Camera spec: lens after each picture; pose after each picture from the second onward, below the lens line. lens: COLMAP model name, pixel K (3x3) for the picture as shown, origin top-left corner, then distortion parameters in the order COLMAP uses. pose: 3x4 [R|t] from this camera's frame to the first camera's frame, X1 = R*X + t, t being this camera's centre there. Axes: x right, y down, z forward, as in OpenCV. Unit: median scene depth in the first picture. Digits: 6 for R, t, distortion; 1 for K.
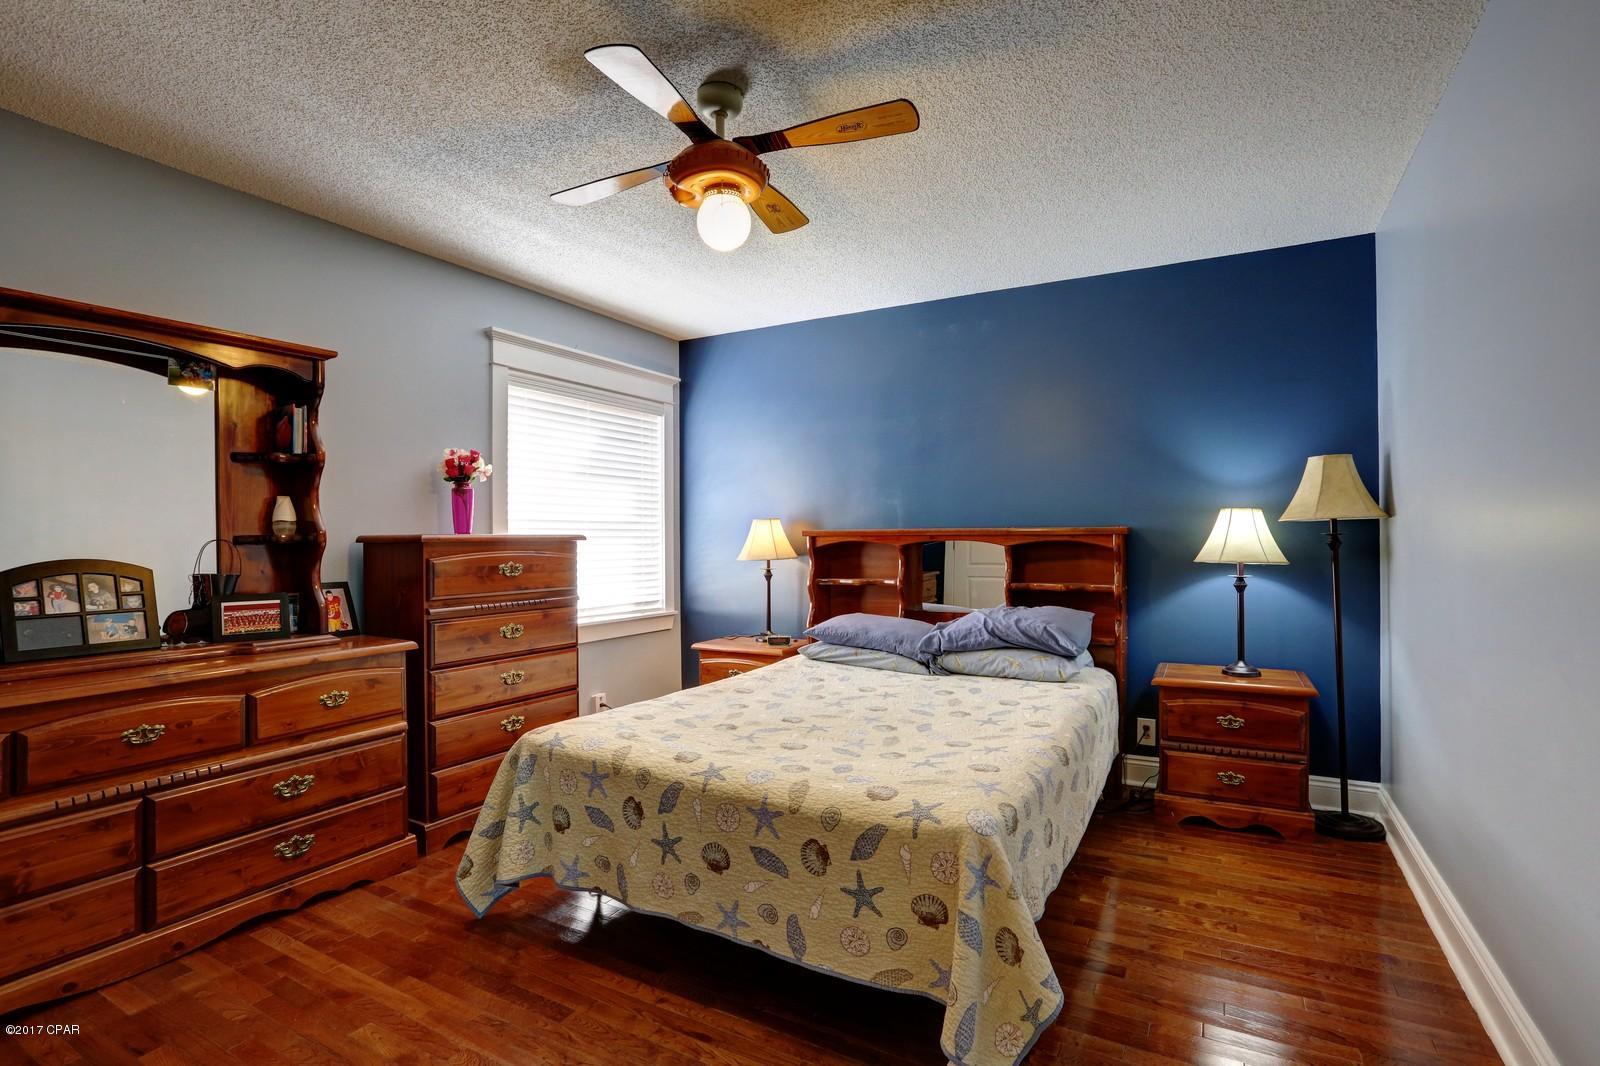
lens RADIAL K [[772.3, 0, 802.4], [0, 772.3, 533.6], [0, 0, 1]] dist [-0.035809, 0.002278]
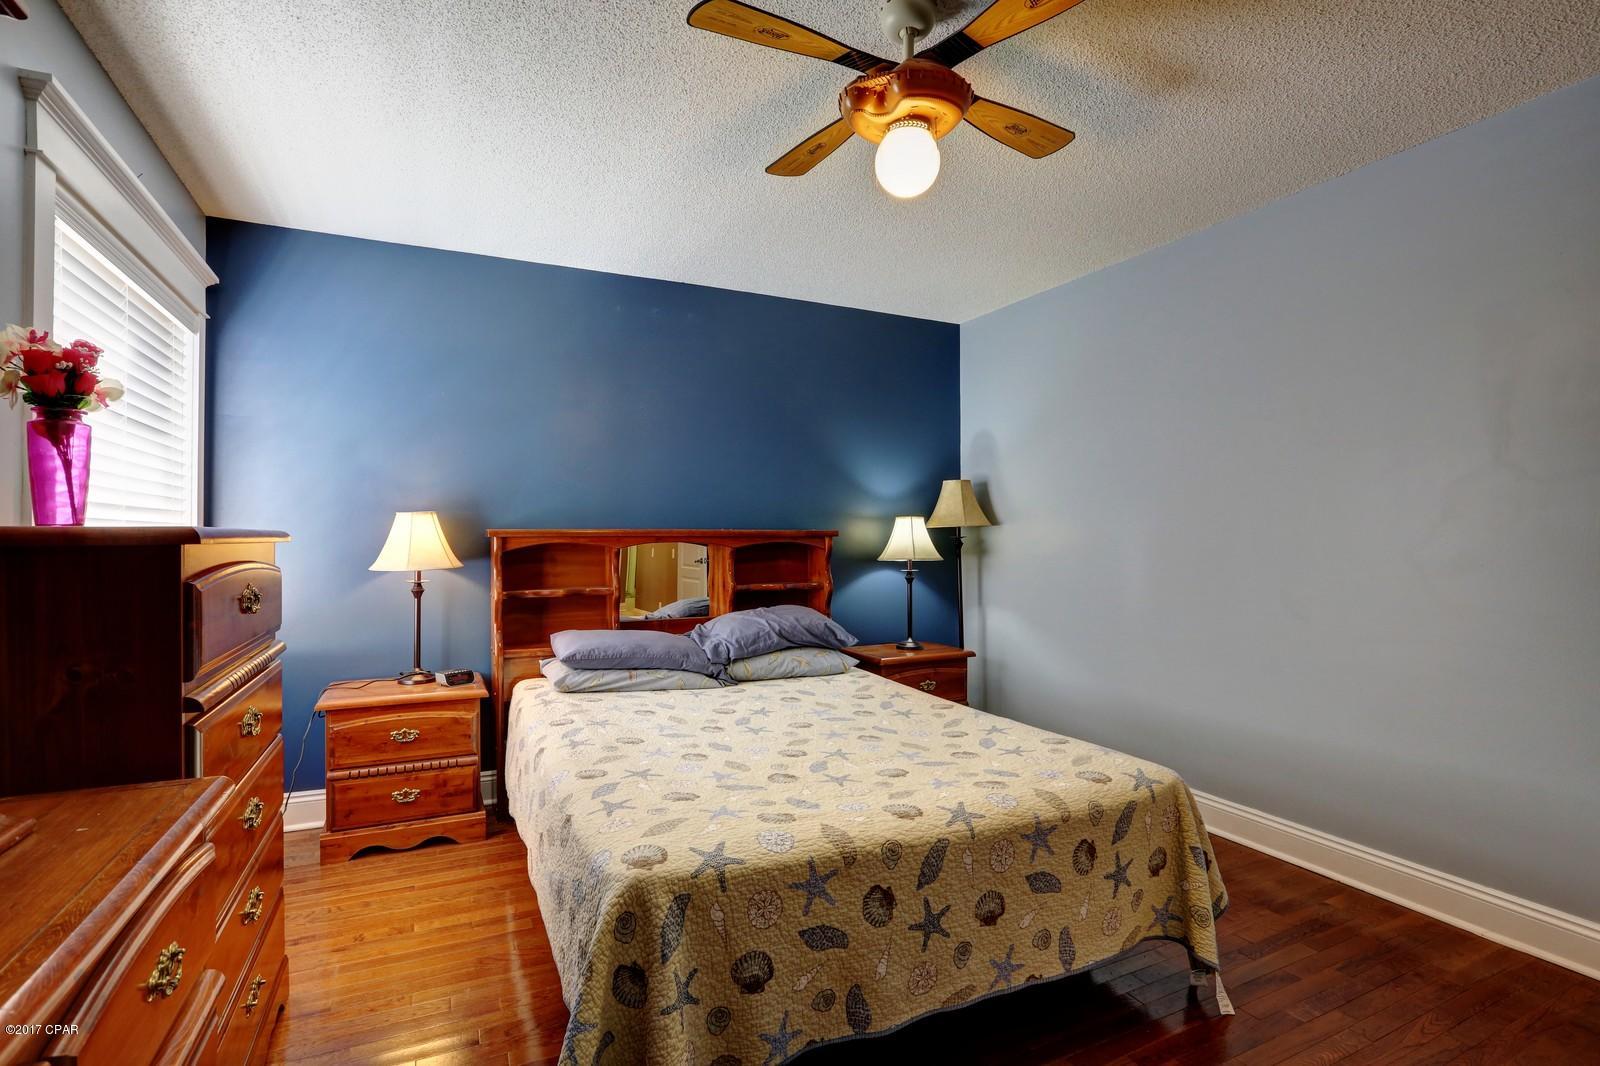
lens RADIAL K [[772.3, 0, 801.3], [0, 772.3, 534.3], [0, 0, 1]] dist [-0.035809, 0.002278]
pose [[0.563762, 0.009936, 0.825878, -0.598760], [-0.006855, 0.999949, -0.007351, 0.006685], [-0.825909, -0.001517, 0.563802, 0.438890]]
